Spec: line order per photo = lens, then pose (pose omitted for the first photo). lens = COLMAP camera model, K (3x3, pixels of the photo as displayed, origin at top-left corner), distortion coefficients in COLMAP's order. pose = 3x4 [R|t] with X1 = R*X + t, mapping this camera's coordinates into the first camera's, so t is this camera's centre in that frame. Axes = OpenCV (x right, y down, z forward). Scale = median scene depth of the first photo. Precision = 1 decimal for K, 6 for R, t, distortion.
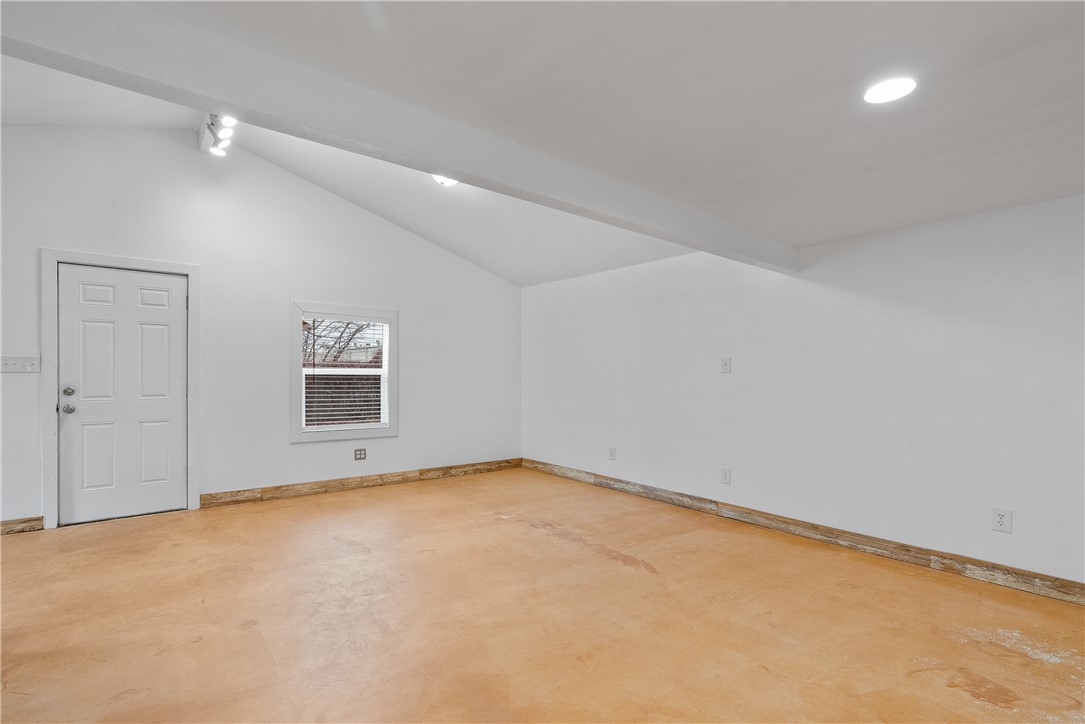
lens RADIAL K [[502.8, 0, 545.7], [0, 502.8, 378.1], [0, 0, 1]] dist [-0.000116, 0.000769]
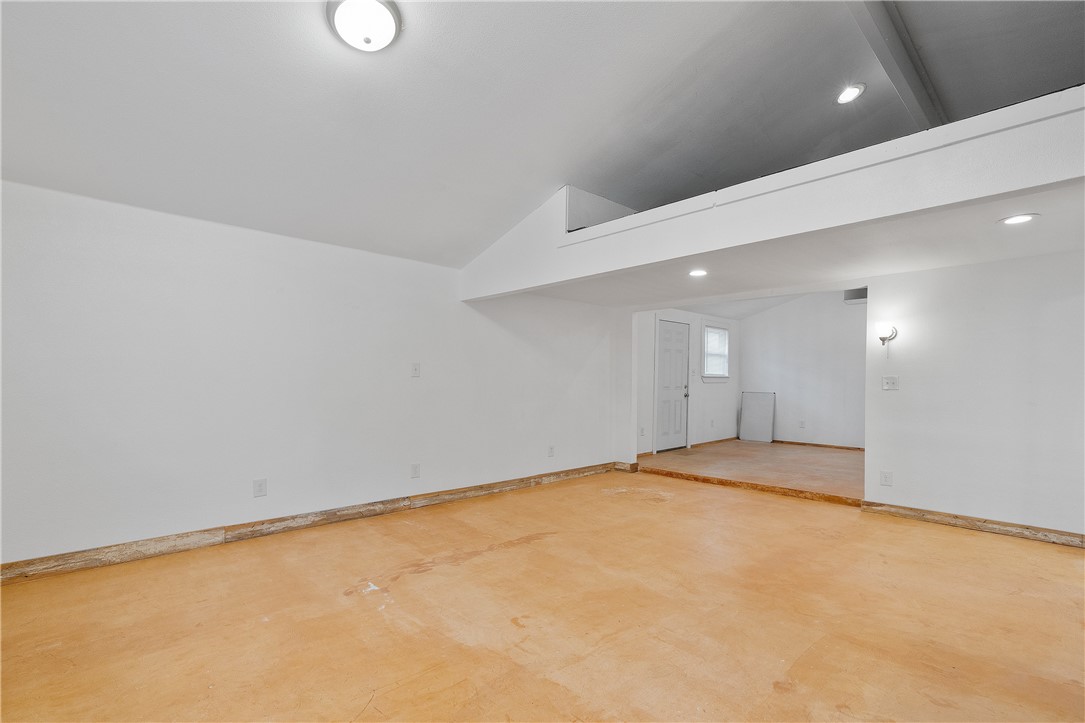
lens RADIAL K [[502.8, 0, 545.7], [0, 502.8, 377.6], [0, 0, 1]] dist [-0.000116, 0.000769]
pose [[-0.087487, 0.001262, 0.996165, -0.820400], [-0.003283, 0.999993, -0.001555, -0.009284], [-0.996160, -0.003407, -0.087482, 0.868834]]
